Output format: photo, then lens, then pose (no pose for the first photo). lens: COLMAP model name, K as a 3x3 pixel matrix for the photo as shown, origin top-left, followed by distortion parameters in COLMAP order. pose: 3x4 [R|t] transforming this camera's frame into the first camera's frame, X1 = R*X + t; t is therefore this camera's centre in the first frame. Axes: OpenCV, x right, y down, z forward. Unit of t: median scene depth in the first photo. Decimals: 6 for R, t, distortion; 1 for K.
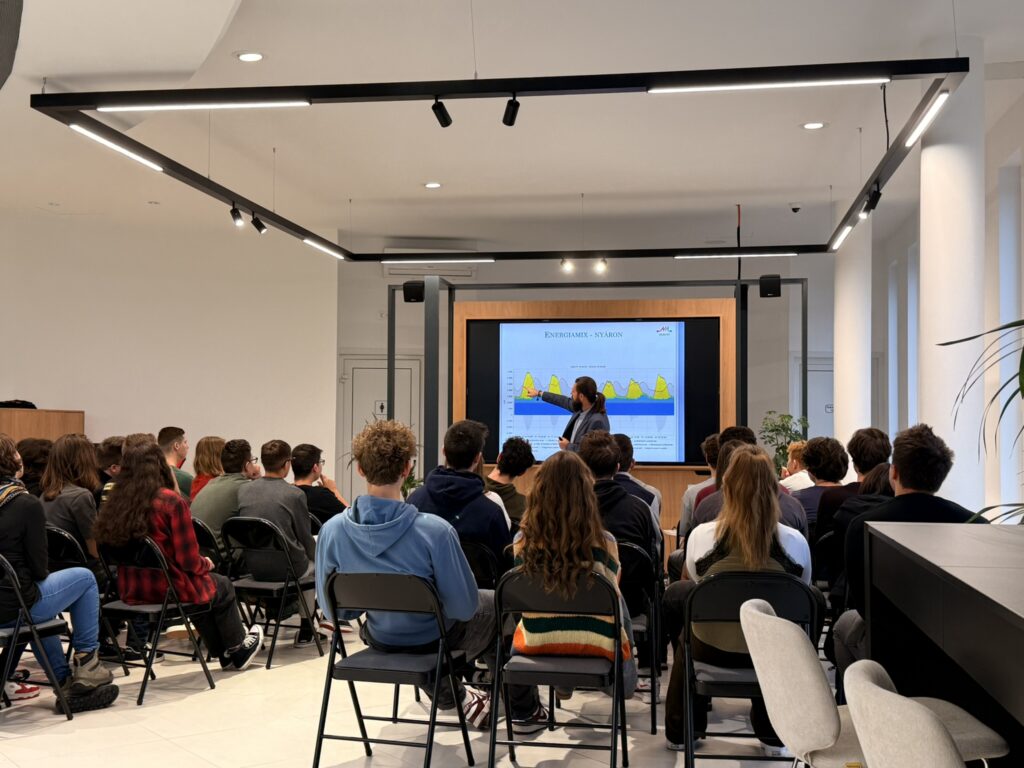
lens RADIAL K [[1226.9, 0, 512.0], [0, 1226.9, 384.0], [0, 0, 1]] dist [0.015620, 0.005140]
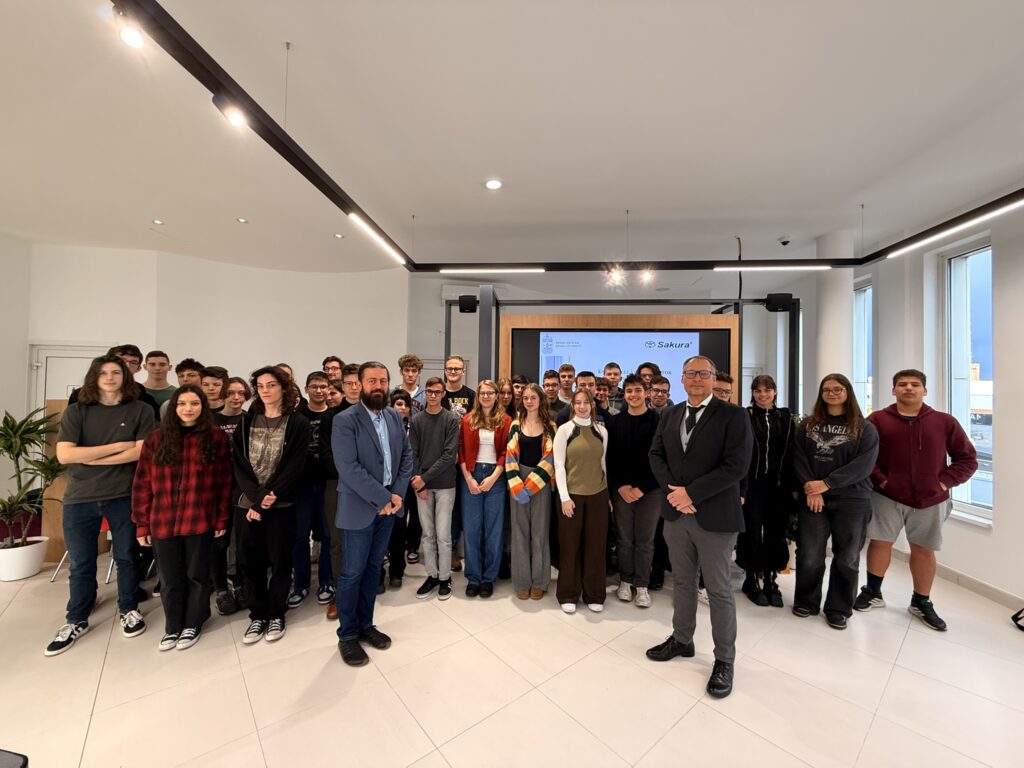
lens RADIAL K [[410.8, 0, 512.0], [0, 410.8, 384.0], [0, 0, 1]] dist [-0.000468, -0.000044]
pose [[0.997006, 0.010794, 0.076568, -0.071469], [-0.012579, 0.999659, 0.022880, -0.007930], [-0.076295, -0.023775, 0.996802, 0.637910]]
